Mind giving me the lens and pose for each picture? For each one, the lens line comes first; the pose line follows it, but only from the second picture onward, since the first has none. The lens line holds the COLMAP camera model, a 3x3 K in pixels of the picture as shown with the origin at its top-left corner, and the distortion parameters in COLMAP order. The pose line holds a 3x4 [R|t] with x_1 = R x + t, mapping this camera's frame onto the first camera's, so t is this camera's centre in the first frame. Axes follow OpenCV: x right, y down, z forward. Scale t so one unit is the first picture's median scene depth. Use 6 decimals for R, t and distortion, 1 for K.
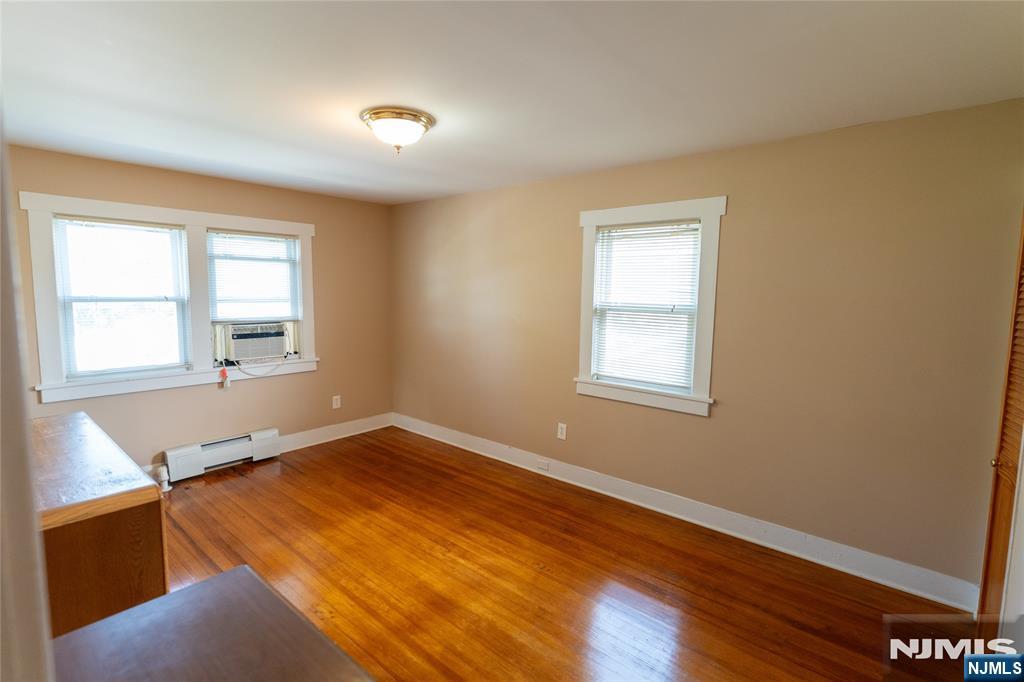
lens RADIAL K [[482.6, 0, 512.0], [0, 482.6, 341.0], [0, 0, 1]] dist [0.002523, 0.000777]
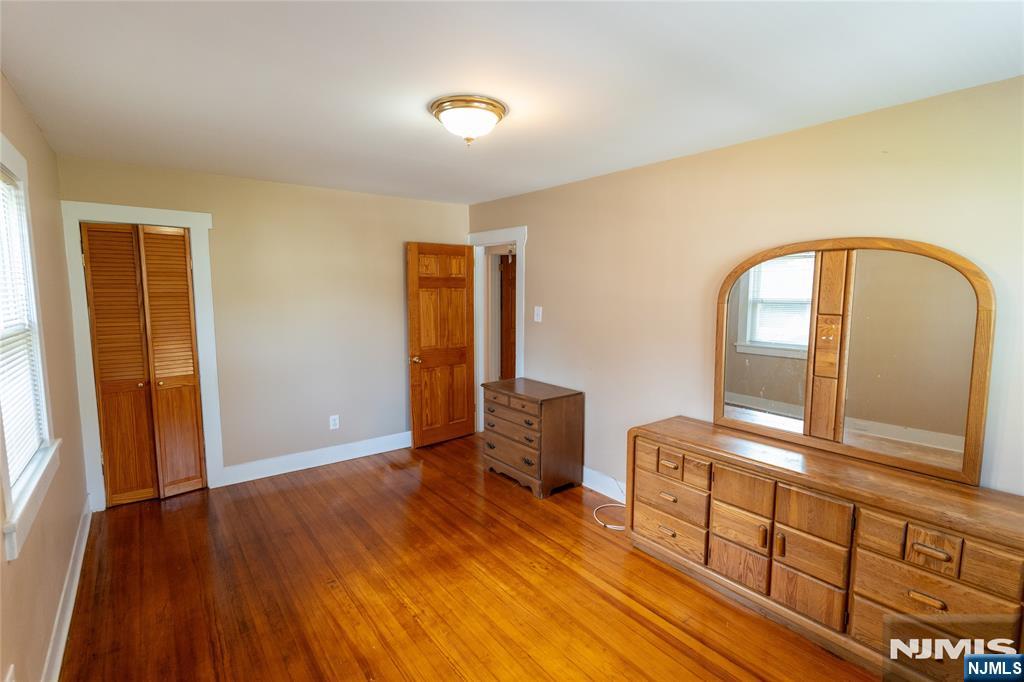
lens RADIAL K [[482.6, 0, 512.0], [0, 482.6, 341.0], [0, 0, 1]] dist [0.002523, 0.000777]
pose [[-0.977997, -0.039049, 0.204930, -0.513077], [0.005149, 0.977508, 0.210836, -0.223390], [-0.208553, 0.207252, -0.955799, 1.919854]]
